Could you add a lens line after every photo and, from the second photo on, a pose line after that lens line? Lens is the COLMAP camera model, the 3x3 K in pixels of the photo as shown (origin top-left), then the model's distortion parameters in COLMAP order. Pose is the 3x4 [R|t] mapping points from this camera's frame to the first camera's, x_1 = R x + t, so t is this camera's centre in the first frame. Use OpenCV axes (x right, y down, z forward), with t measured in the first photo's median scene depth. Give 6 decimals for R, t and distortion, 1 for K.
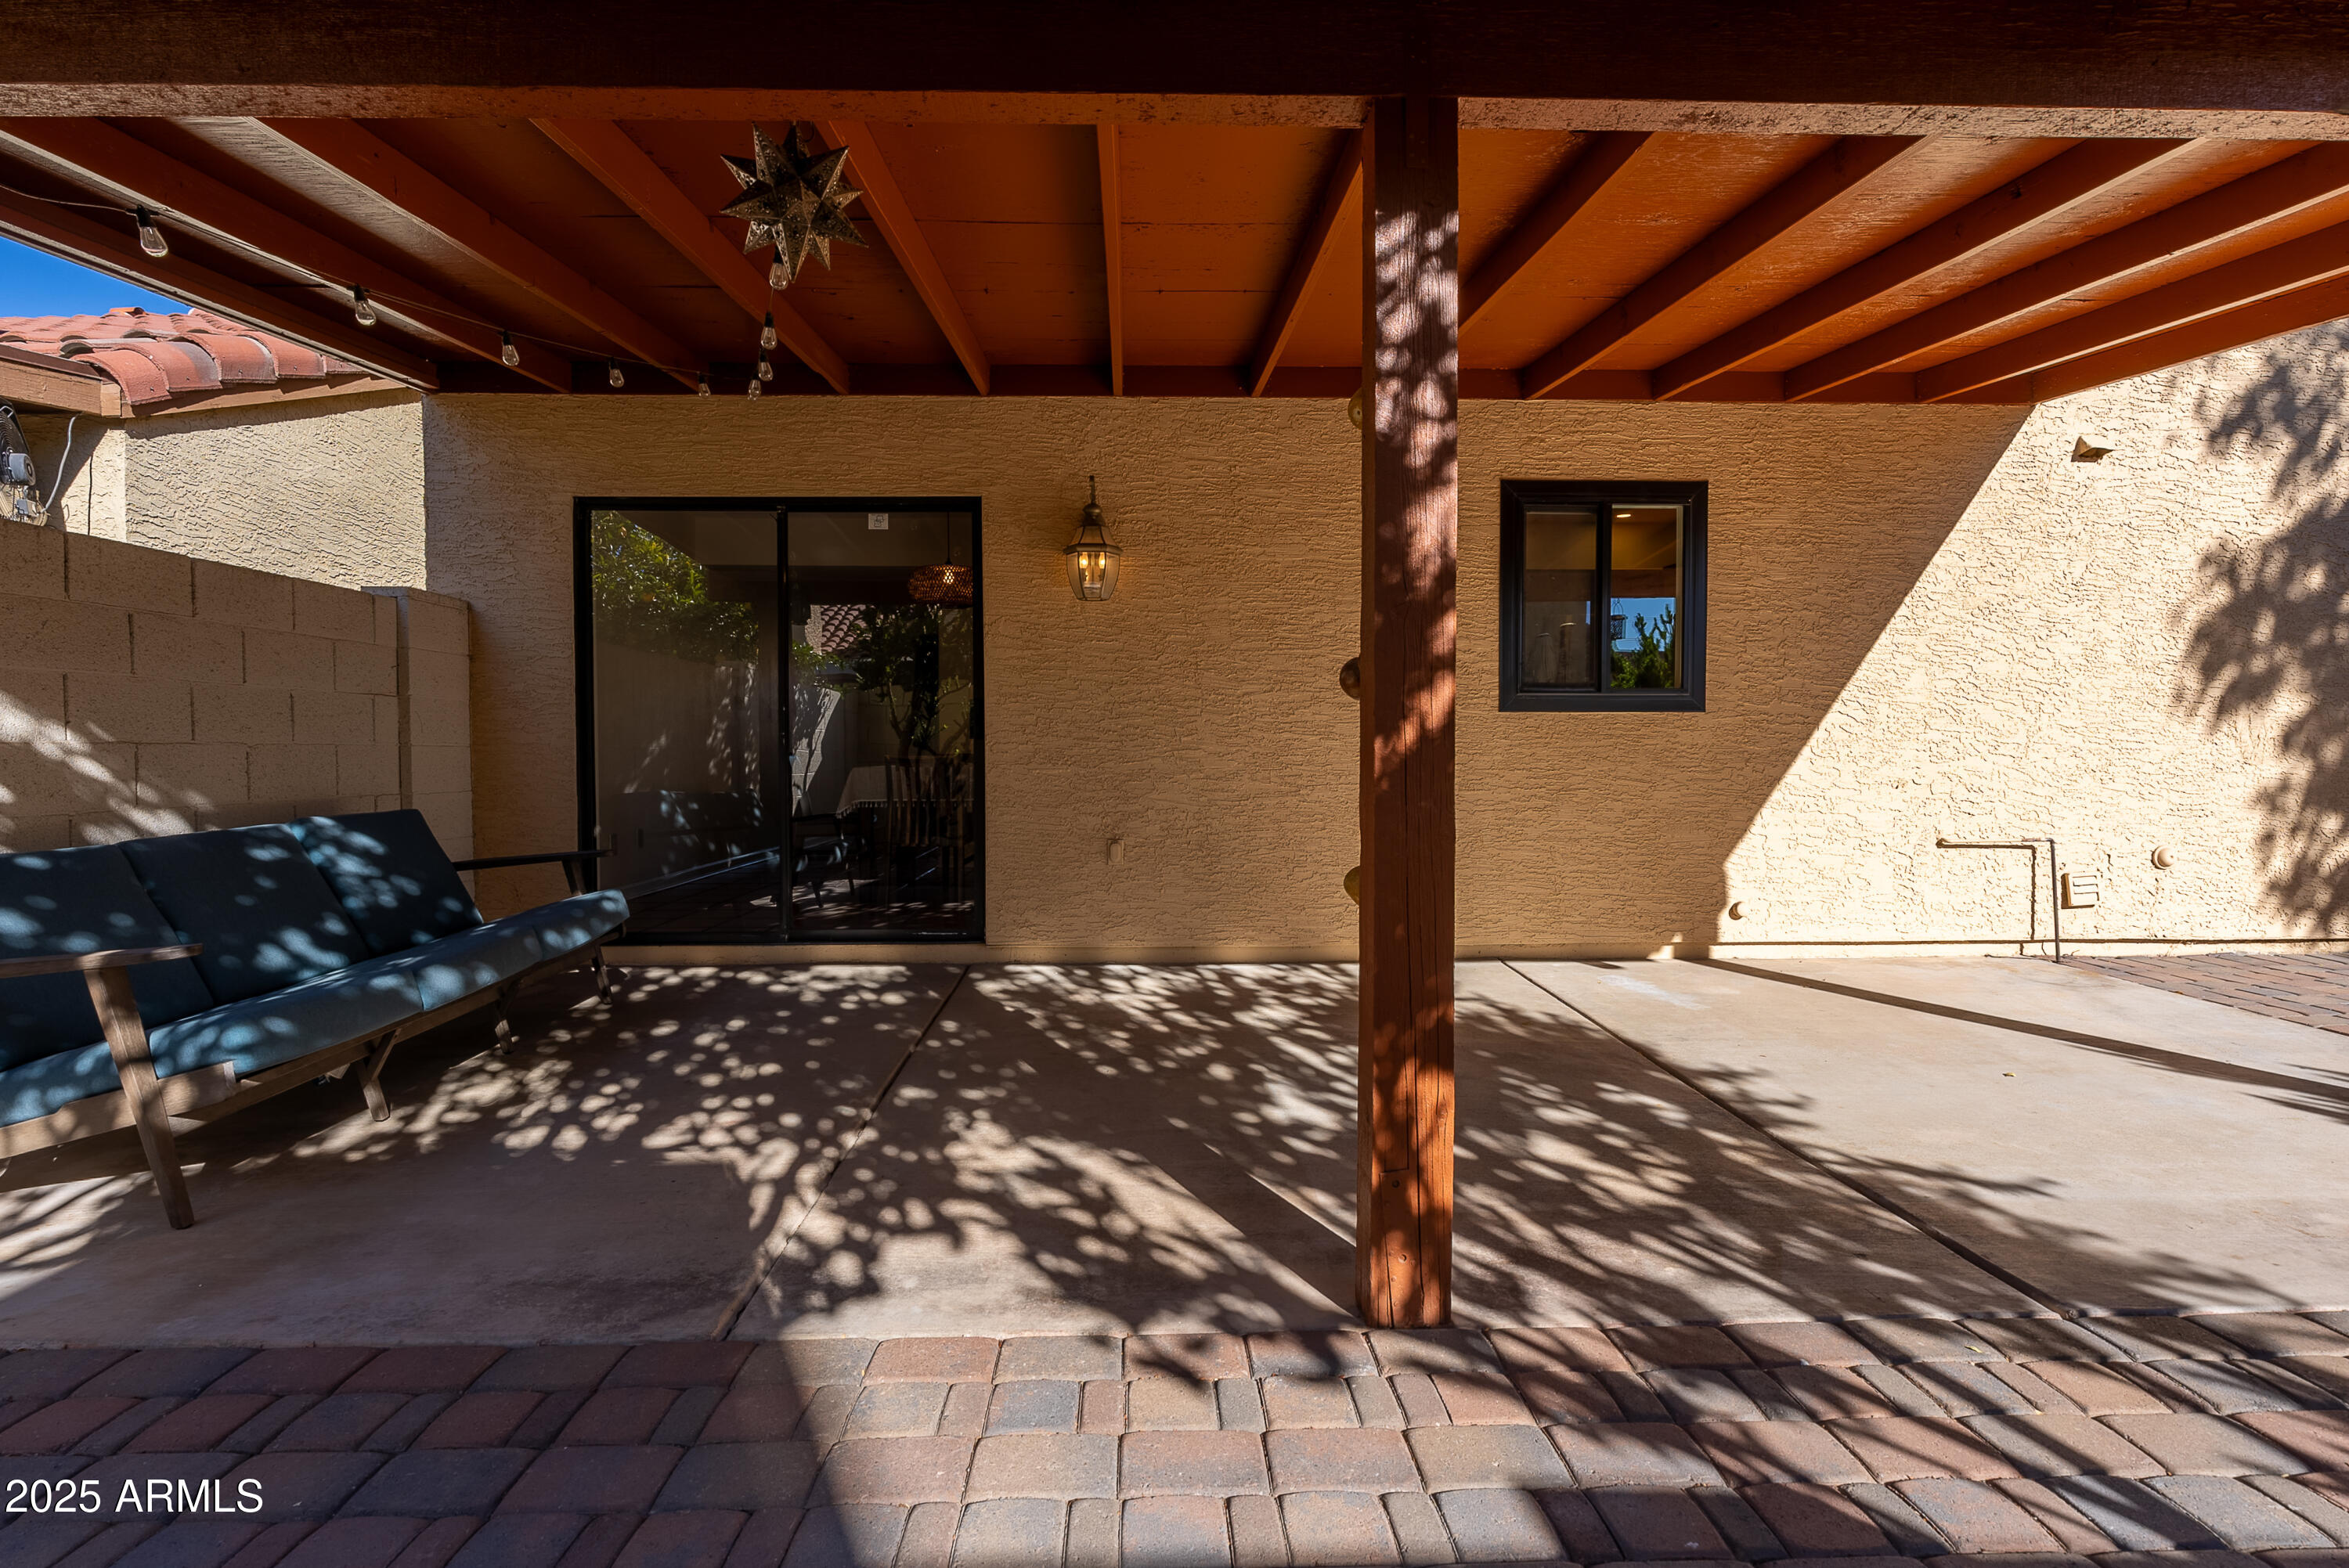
lens RADIAL K [[1087.6, 0, 1174.5], [0, 1087.6, 784.0], [0, 0, 1]] dist [-0.005135, -0.001317]
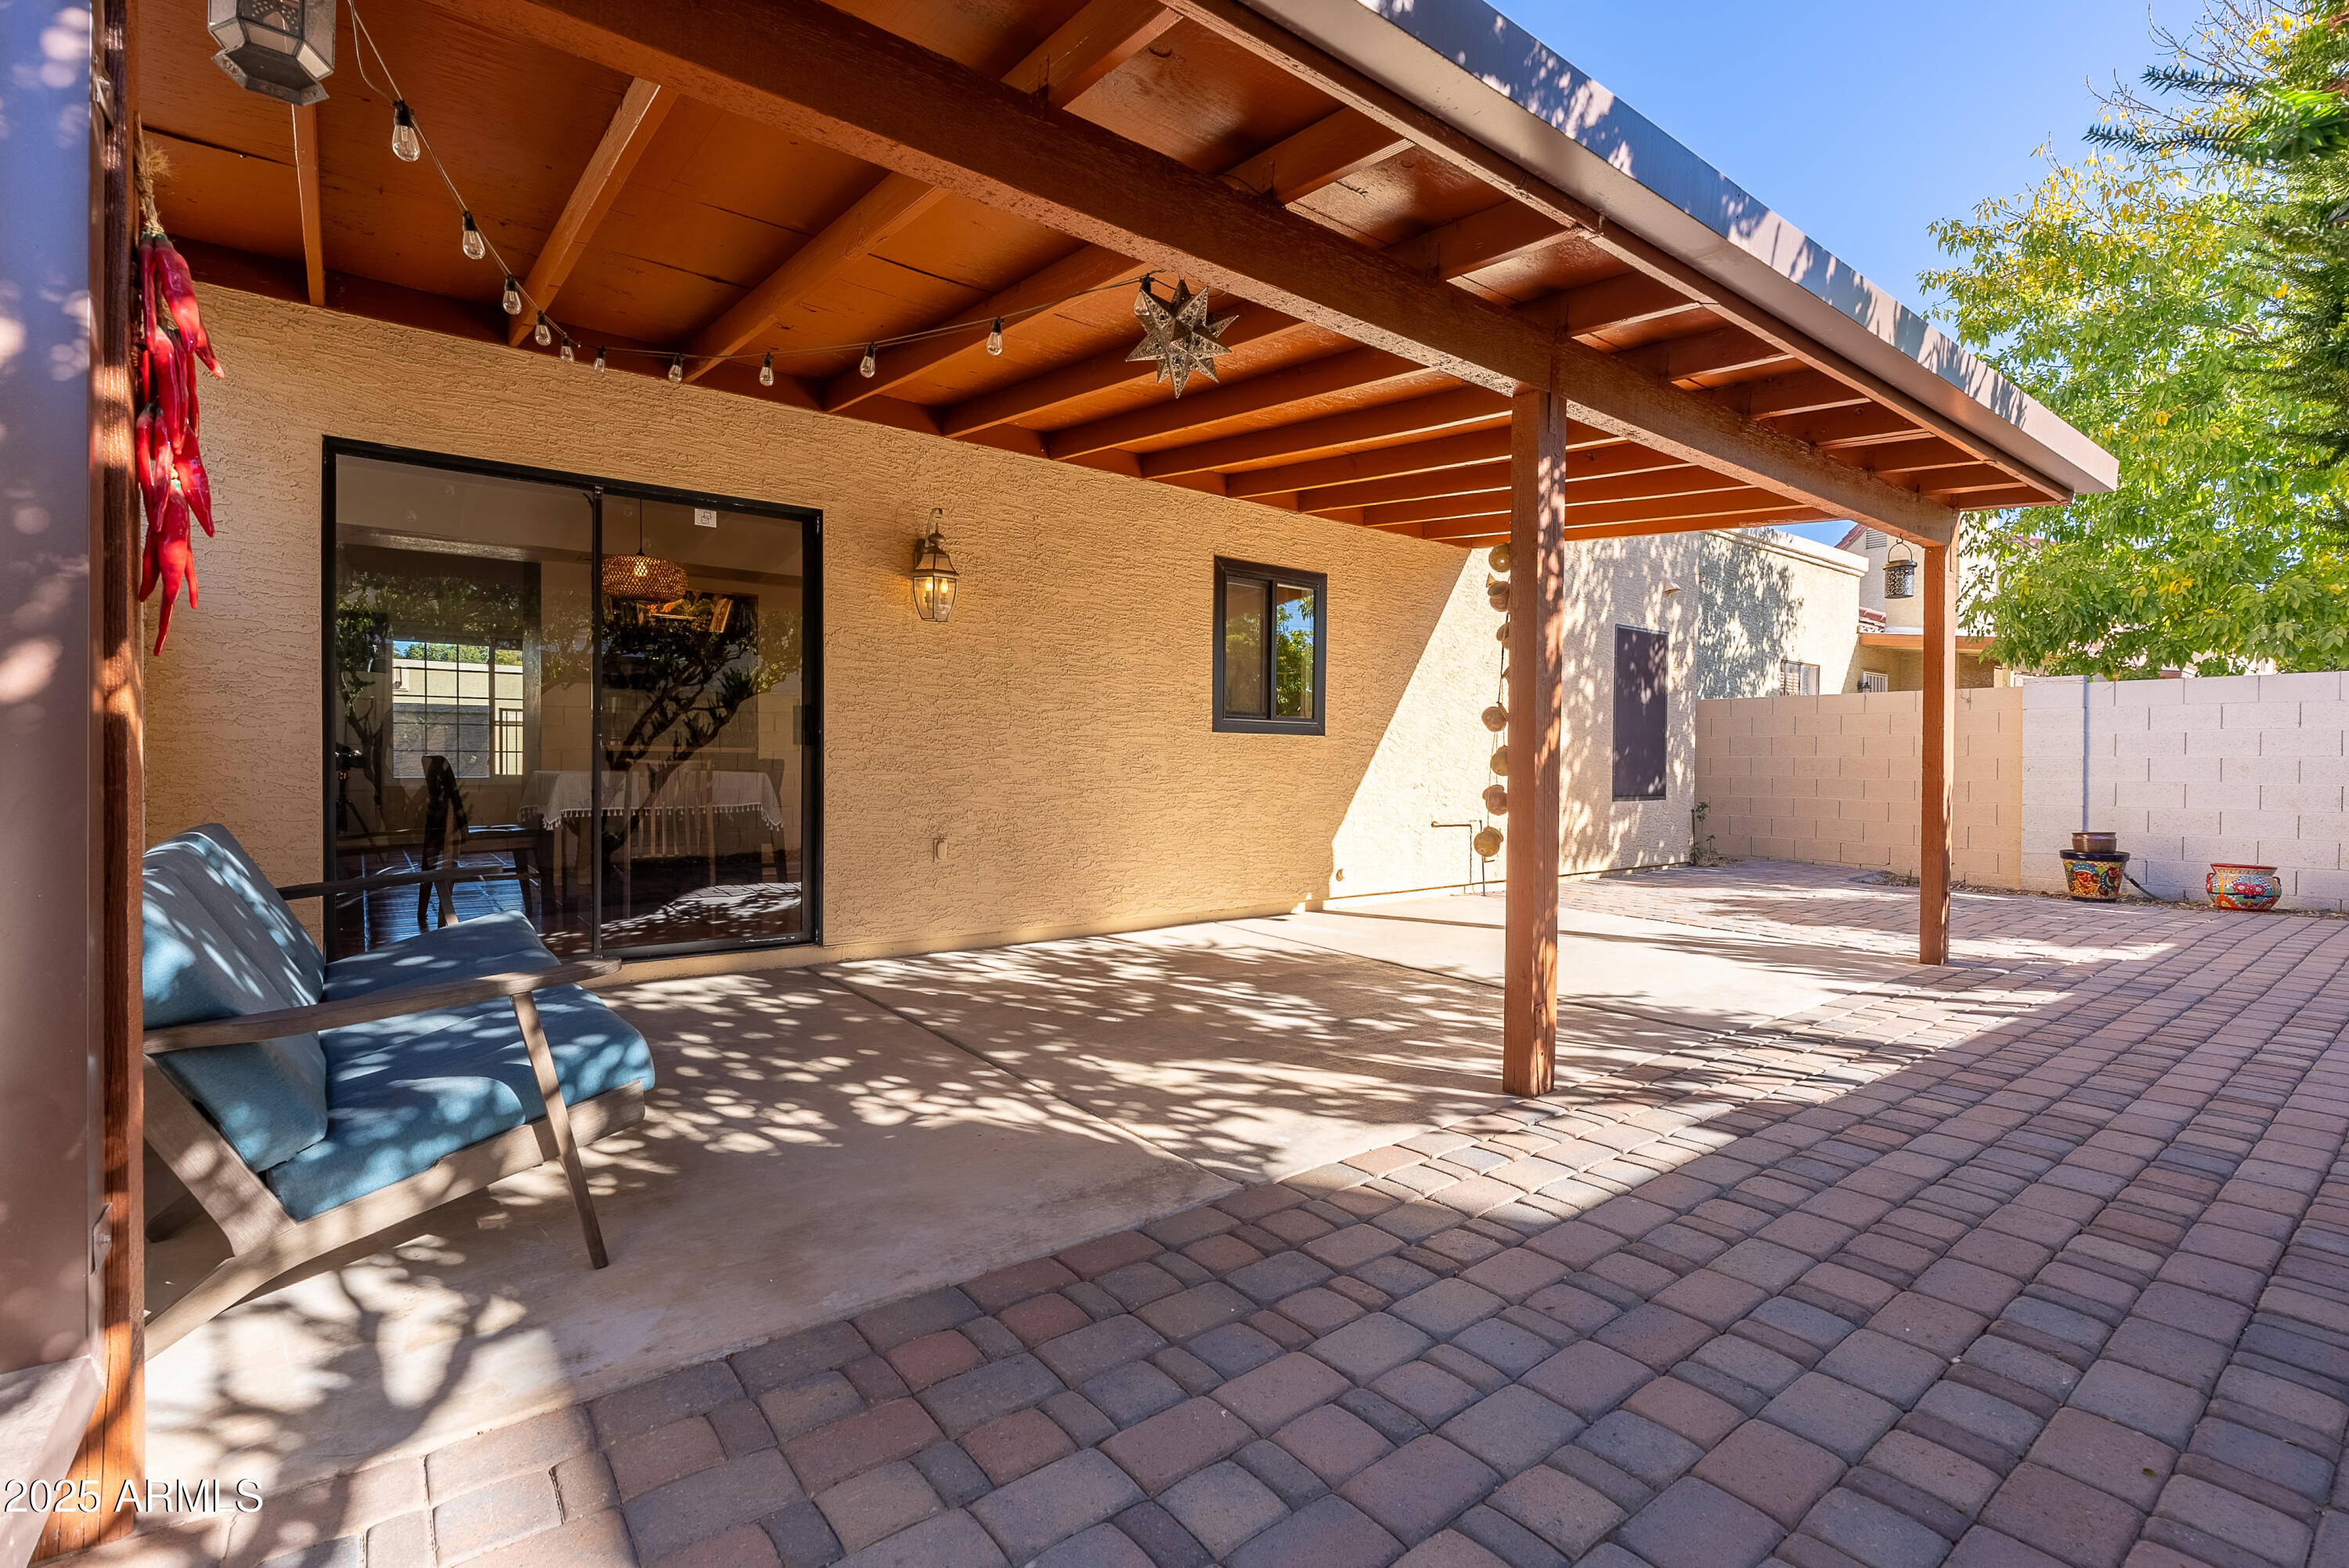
lens RADIAL K [[1077.9, 0, 1174.5], [0, 1077.9, 784.0], [0, 0, 1]] dist [-0.003239, -0.000110]
pose [[0.802916, -0.002203, 0.596088, -0.516658], [0.008182, 0.999940, -0.007327, 0.005443], [-0.596036, 0.010760, 0.802886, -0.014987]]
